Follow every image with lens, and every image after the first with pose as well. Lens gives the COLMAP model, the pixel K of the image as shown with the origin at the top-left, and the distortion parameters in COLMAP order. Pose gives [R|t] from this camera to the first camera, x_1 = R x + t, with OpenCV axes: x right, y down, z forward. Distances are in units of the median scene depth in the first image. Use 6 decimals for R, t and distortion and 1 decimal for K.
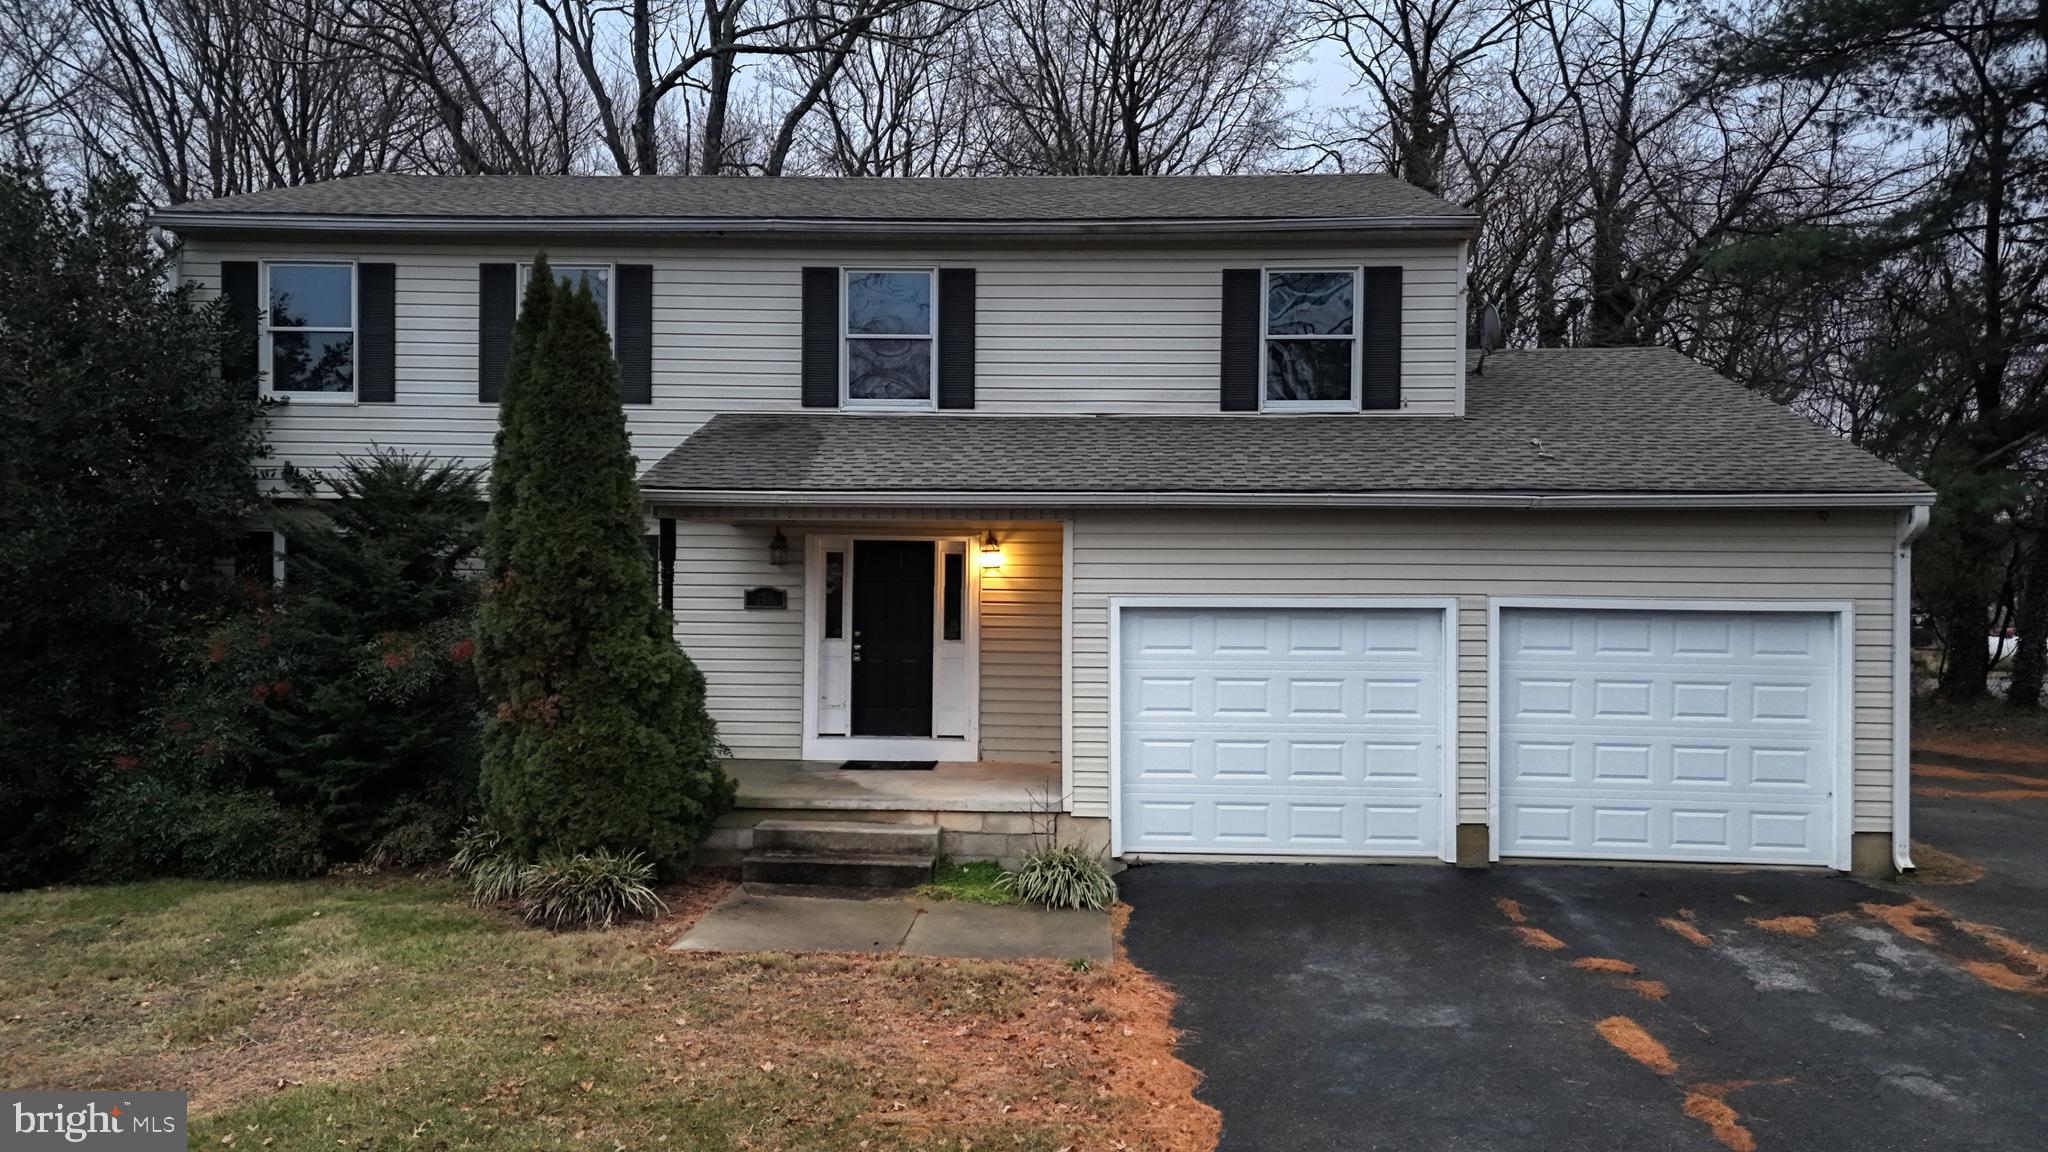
lens RADIAL K [[1503.8, 0, 1024.0], [0, 1503.8, 576.0], [0, 0, 1]] dist [0.100641, -0.110016]
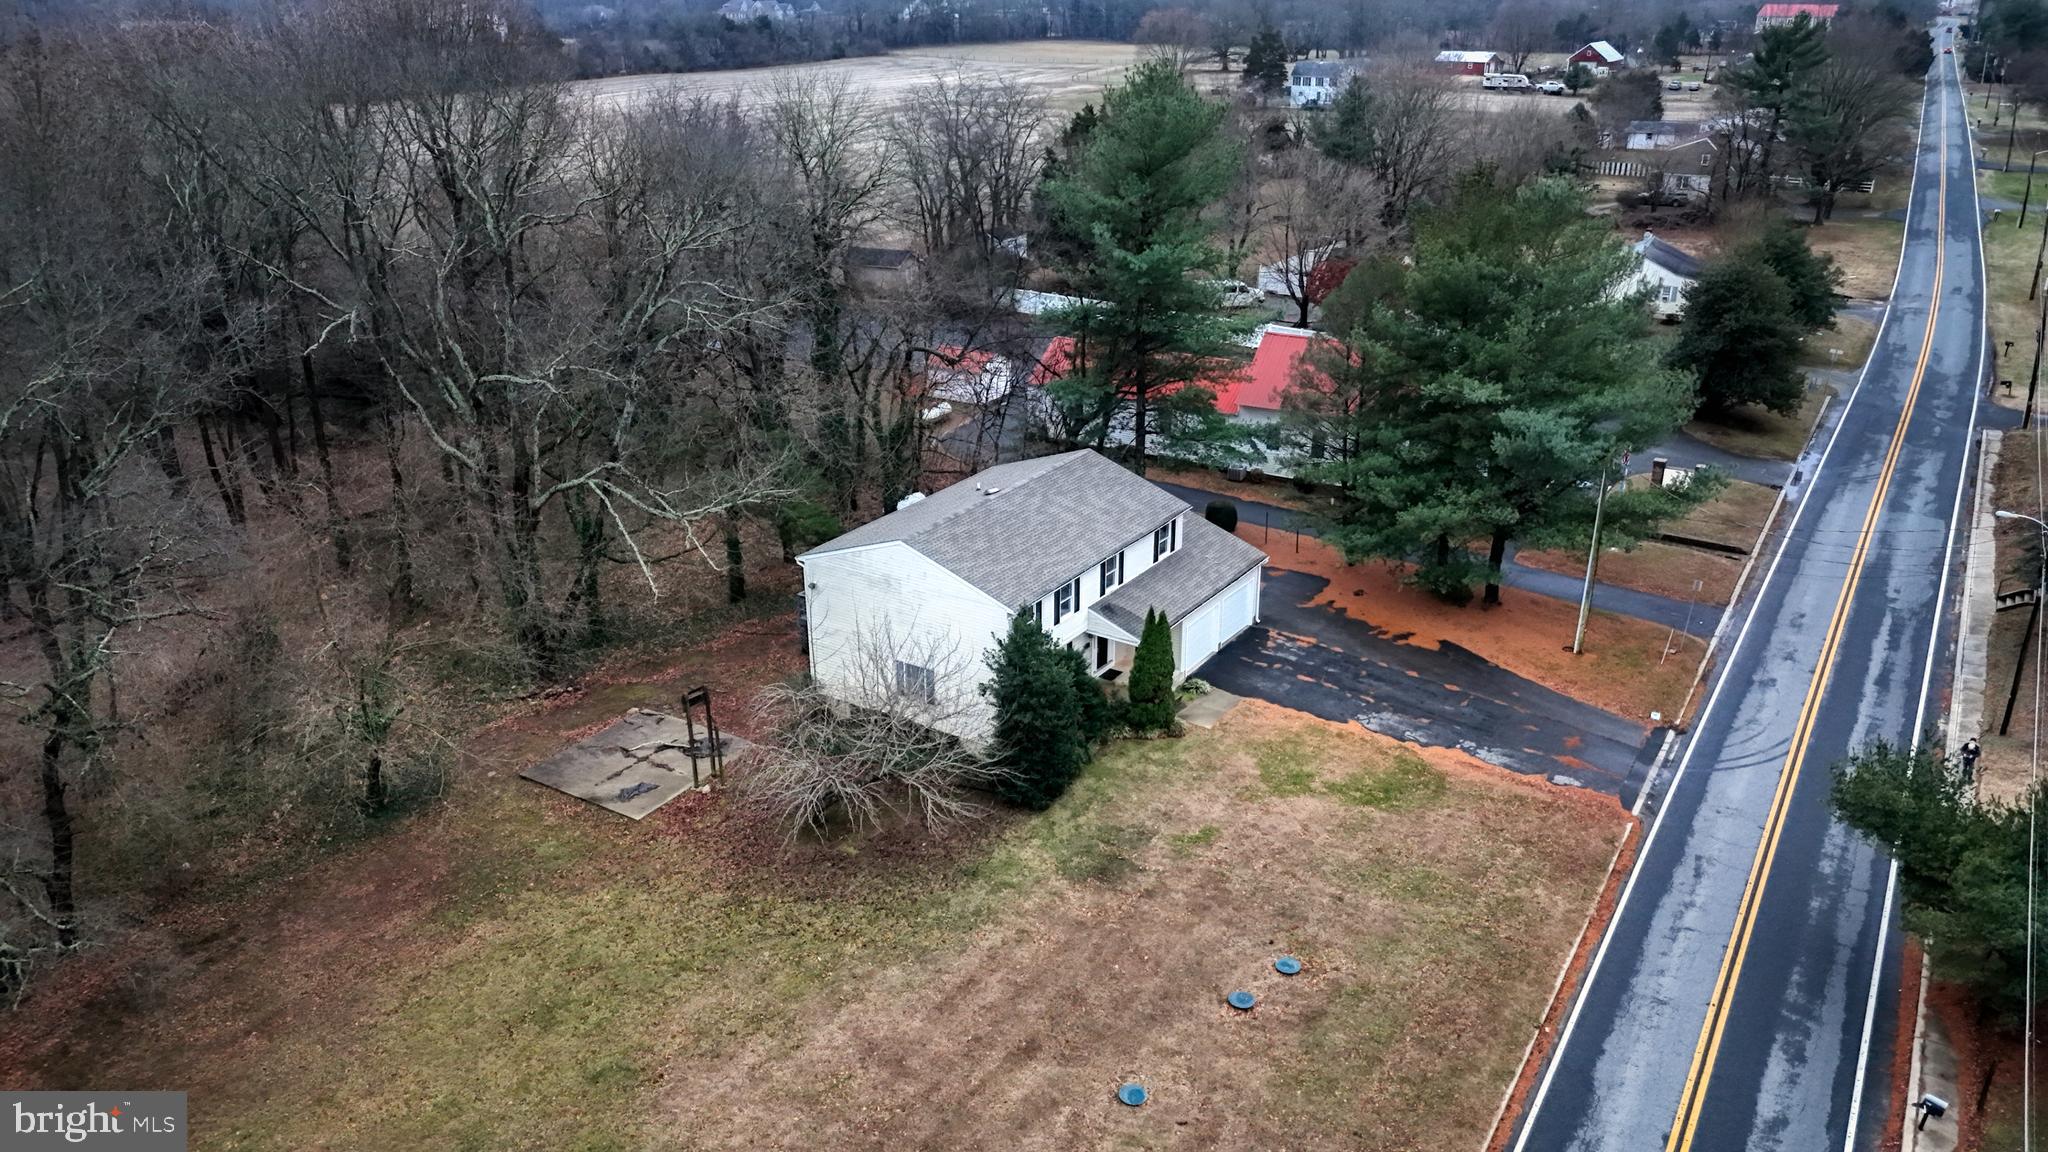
lens RADIAL K [[1517.9, 0, 1018.7], [0, 1517.9, 558.5], [0, 0, 1]] dist [0.143983, -0.195297]
pose [[0.500805, -0.332732, 0.799052, -3.281784], [0.016271, 0.926617, 0.375653, -1.646632], [-0.865407, -0.175128, 0.469469, -0.593205]]
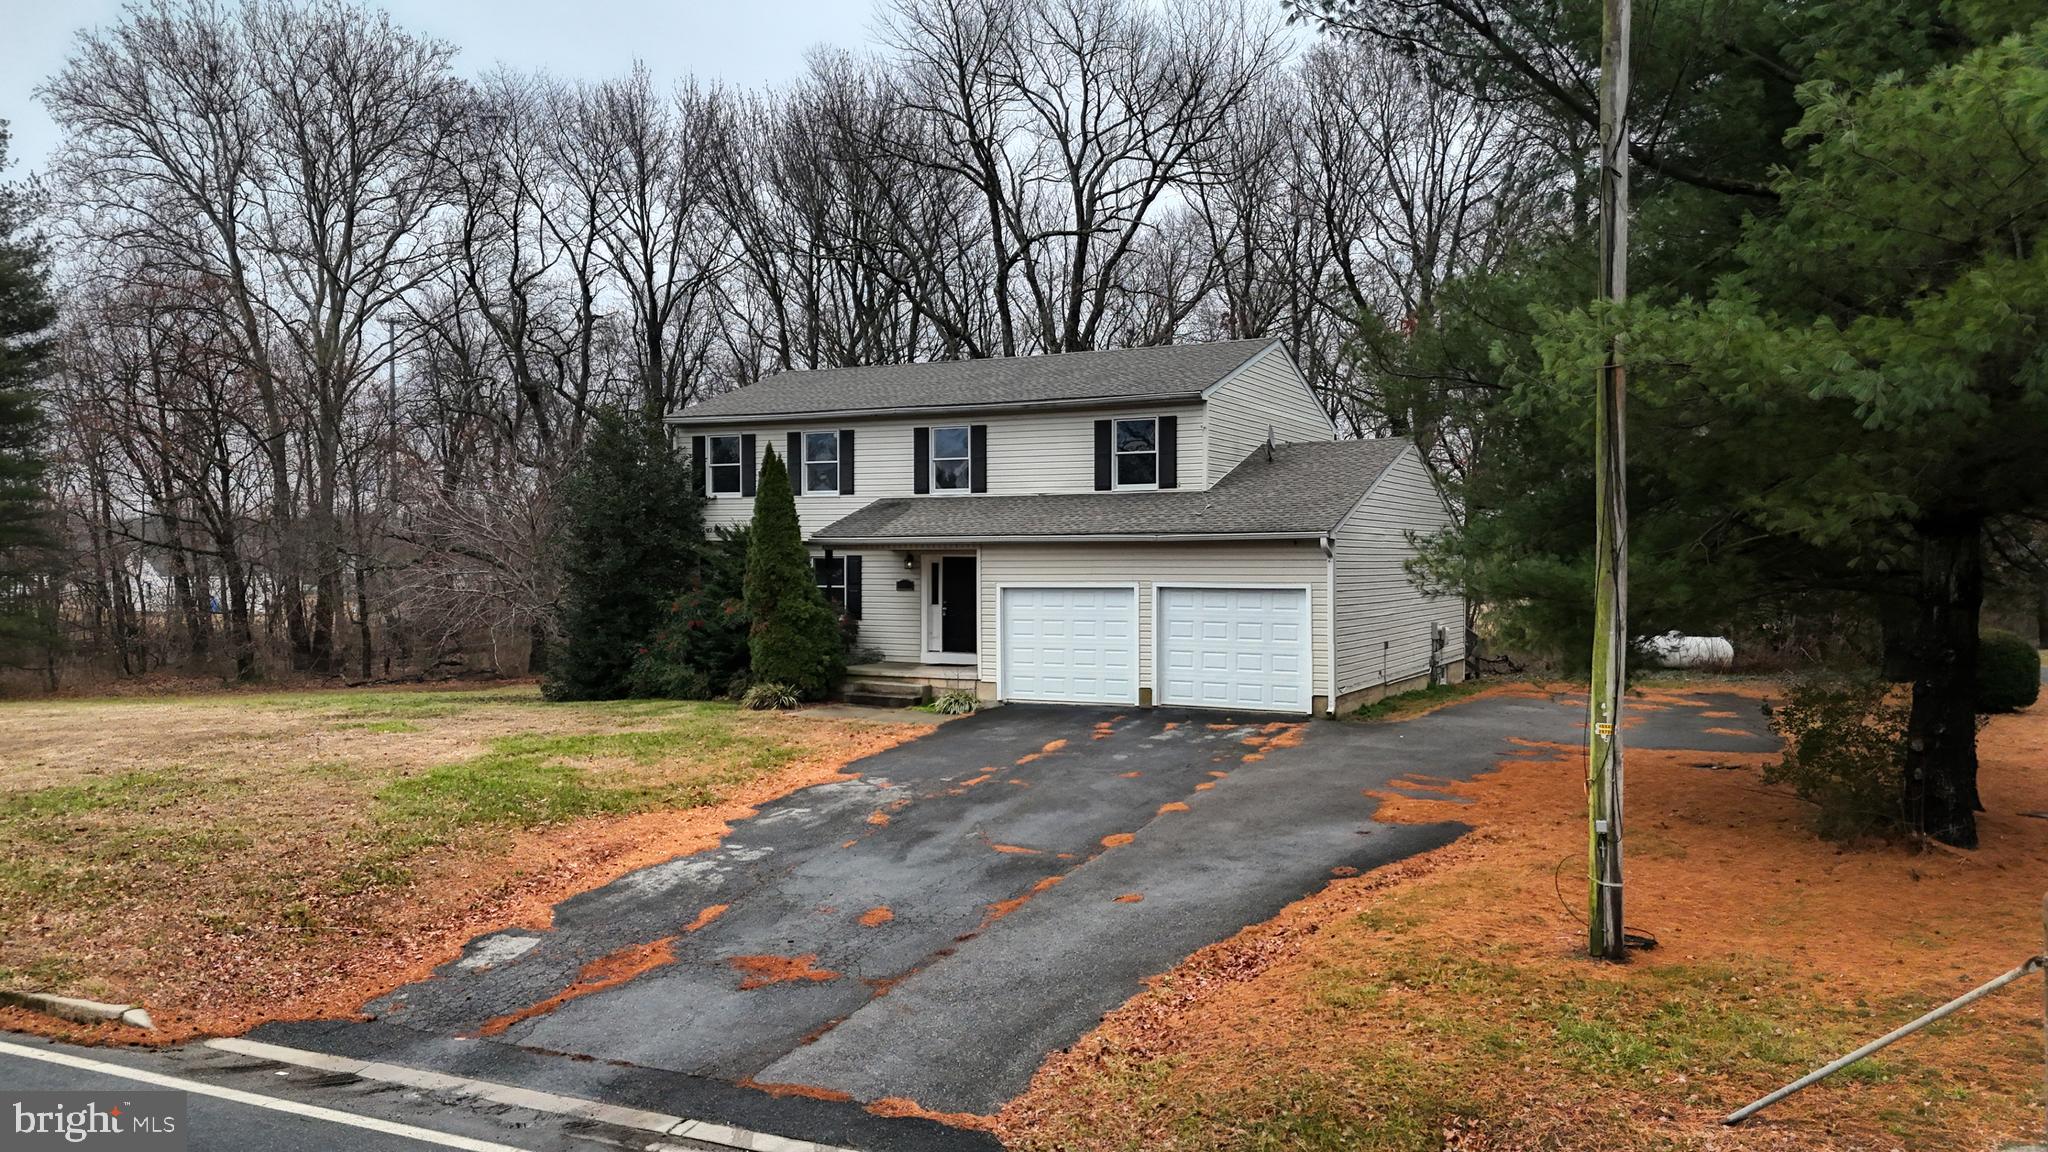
lens RADIAL K [[1503.8, 0, 1024.0], [0, 1503.8, 576.0], [0, 0, 1]] dist [0.100641, -0.110016]
pose [[0.912836, -0.005034, -0.408295, 0.854273], [0.004922, 0.999987, -0.001325, 0.005770], [0.408297, -0.000800, 0.912849, -0.857302]]
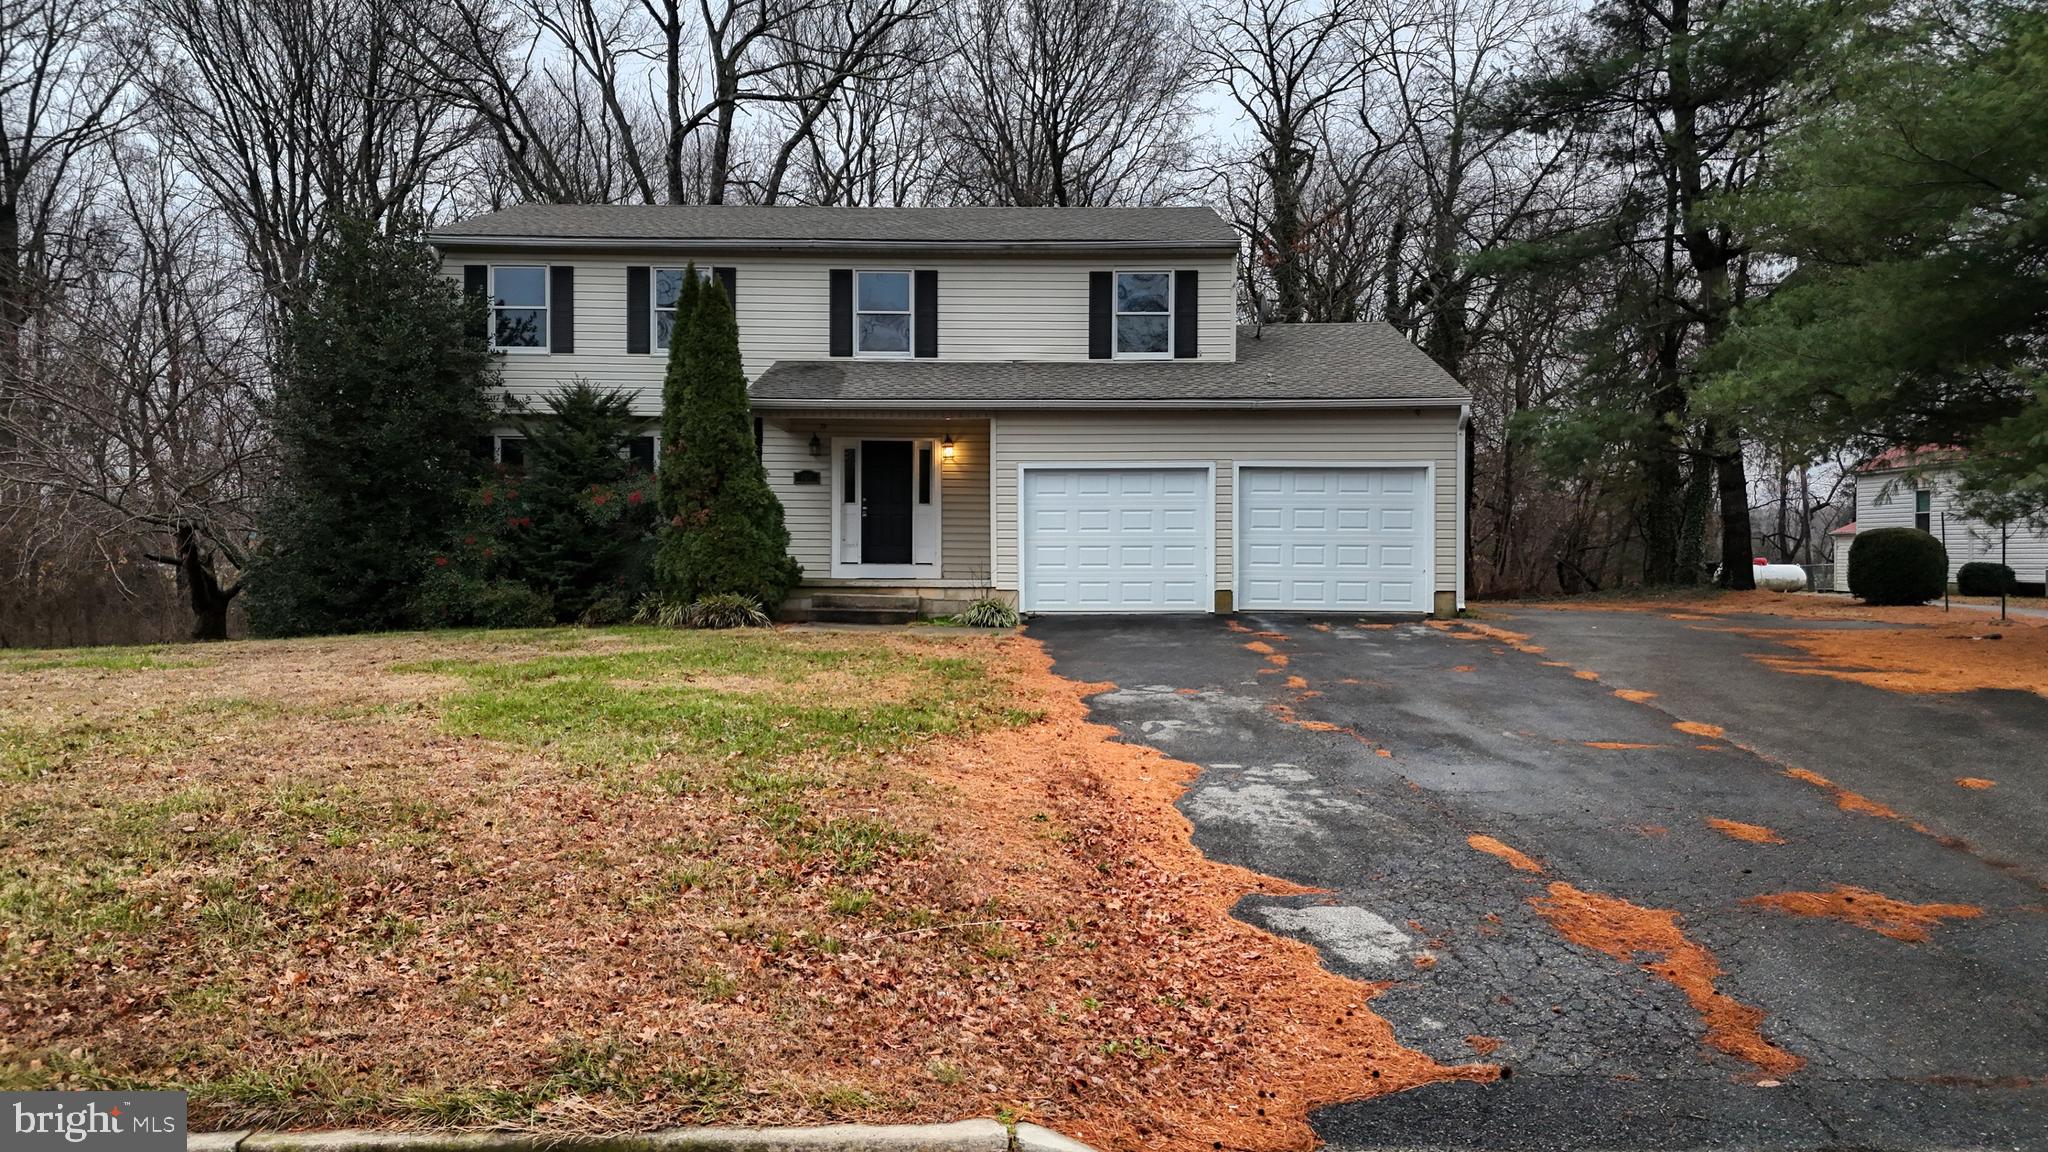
lens RADIAL K [[1503.8, 0, 1024.0], [0, 1503.8, 576.0], [0, 0, 1]] dist [0.100641, -0.110016]
pose [[0.999499, -0.003715, 0.031417, 0.008251], [0.003624, 0.999989, 0.002973, 0.119263], [-0.031428, -0.002858, 0.999502, -0.621326]]
